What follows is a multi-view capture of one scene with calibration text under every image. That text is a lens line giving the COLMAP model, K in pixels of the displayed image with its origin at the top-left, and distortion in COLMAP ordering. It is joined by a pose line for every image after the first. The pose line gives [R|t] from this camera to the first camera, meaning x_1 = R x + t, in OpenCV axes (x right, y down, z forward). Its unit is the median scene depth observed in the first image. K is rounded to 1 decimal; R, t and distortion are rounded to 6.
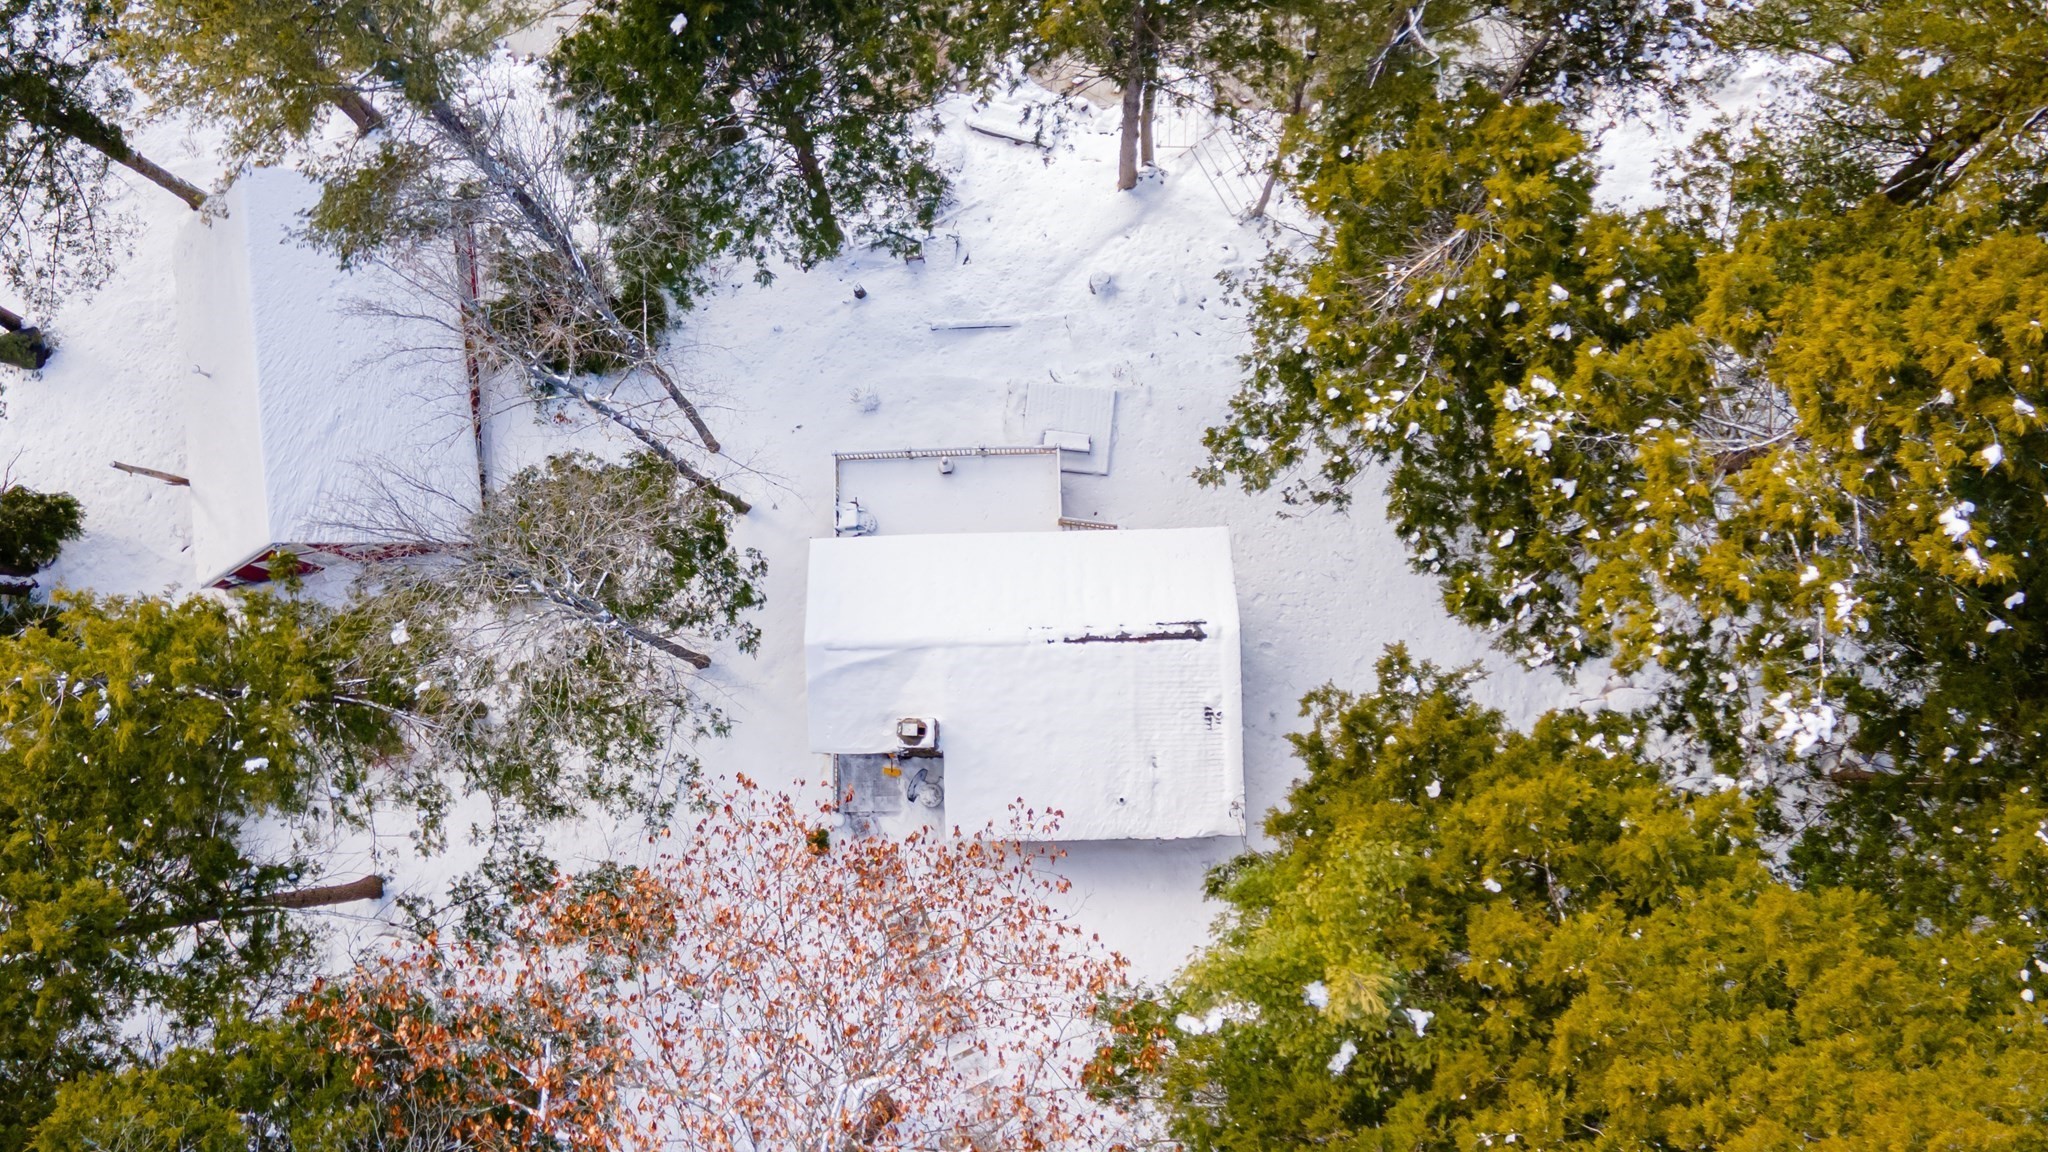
lens RADIAL K [[1504.8, 0, 1005.0], [0, 1504.8, 574.3], [0, 0, 1]] dist [0.053767, -0.008975]
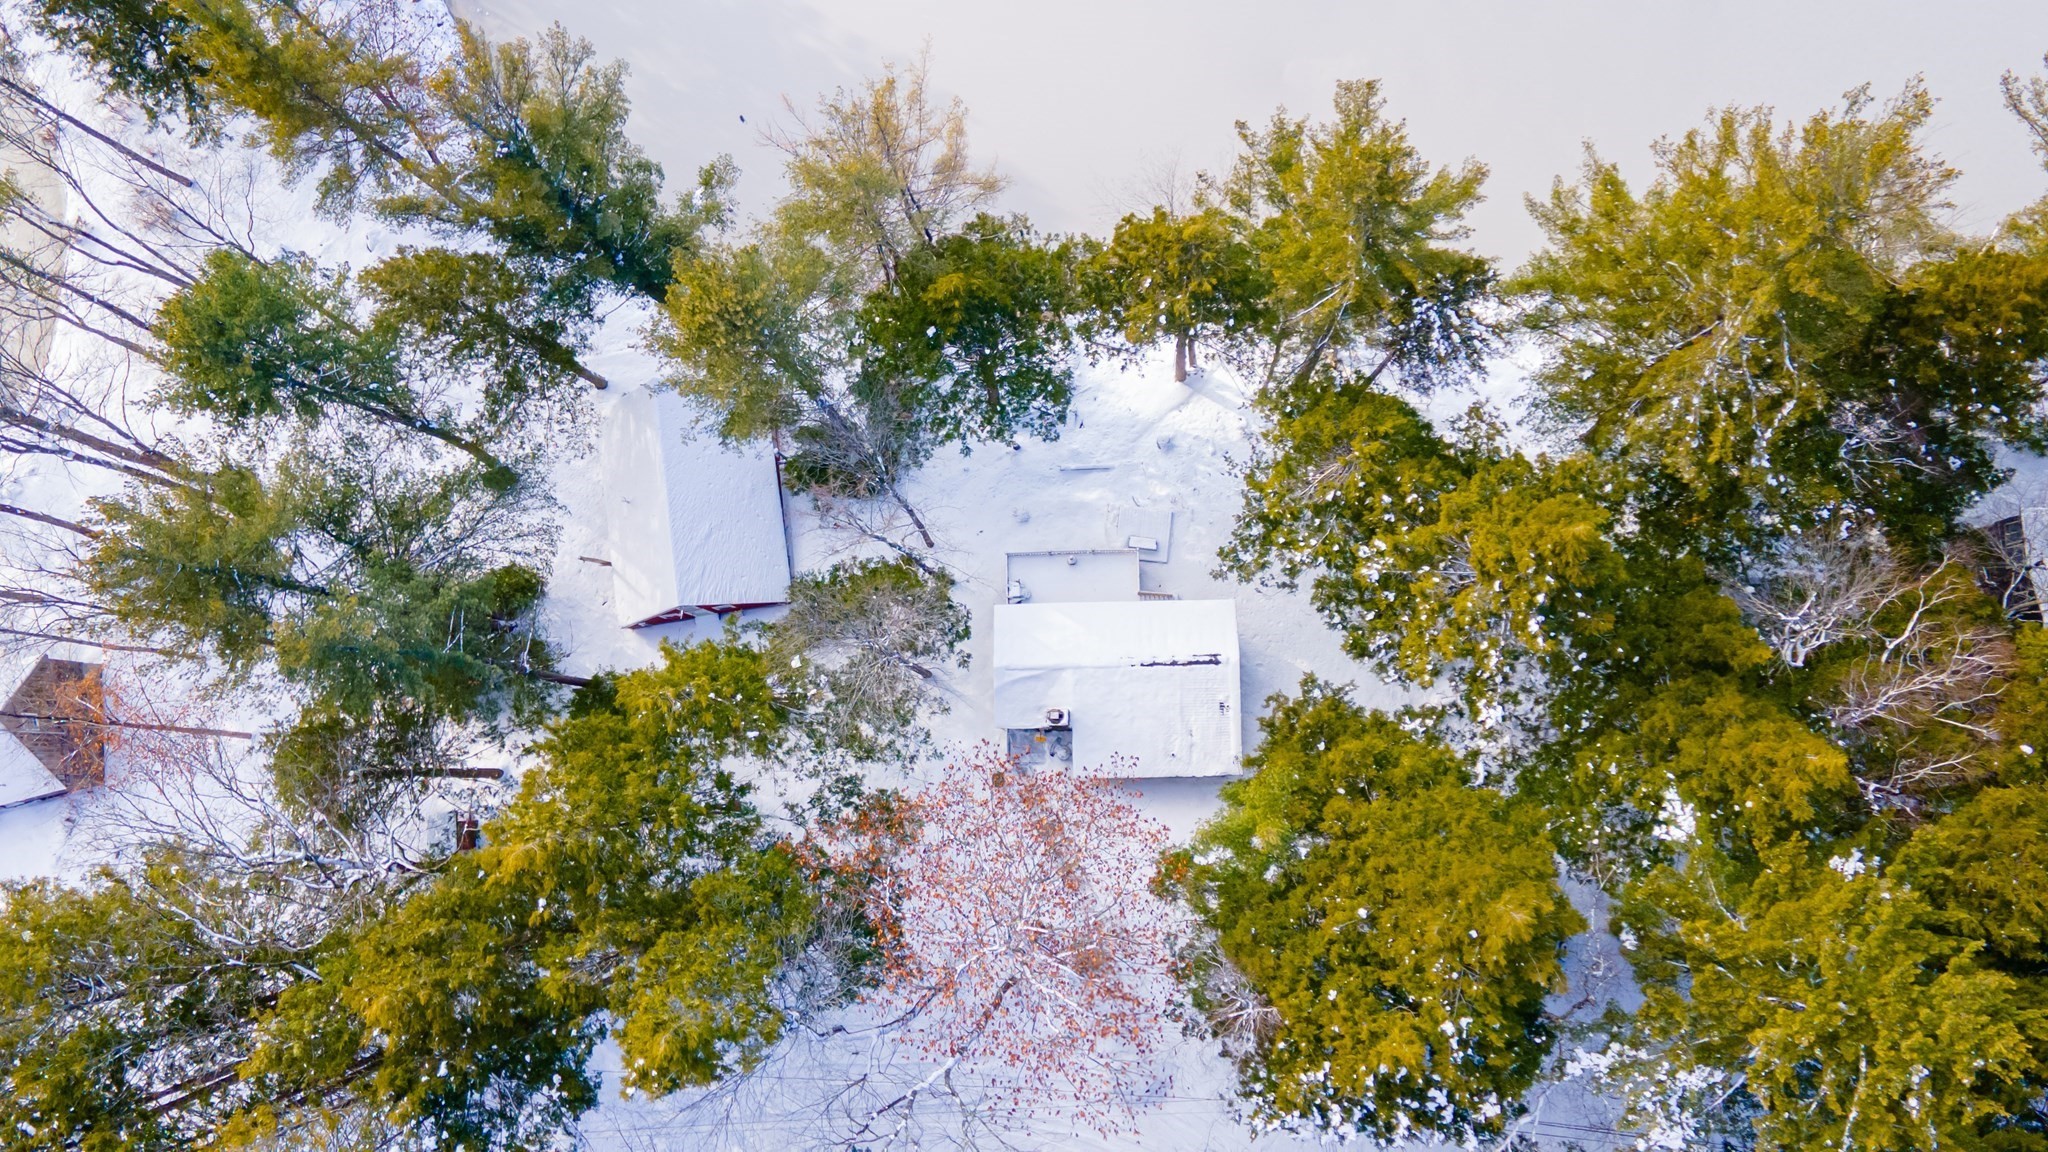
lens RADIAL K [[1504.8, 0, 1038.9], [0, 1504.8, 590.1], [0, 0, 1]] dist [0.053767, -0.008975]
pose [[0.999365, -0.002788, -0.035533, -0.018030], [0.003774, 0.999609, 0.027691, -0.098677], [0.035442, -0.027808, 0.998985, -0.817031]]
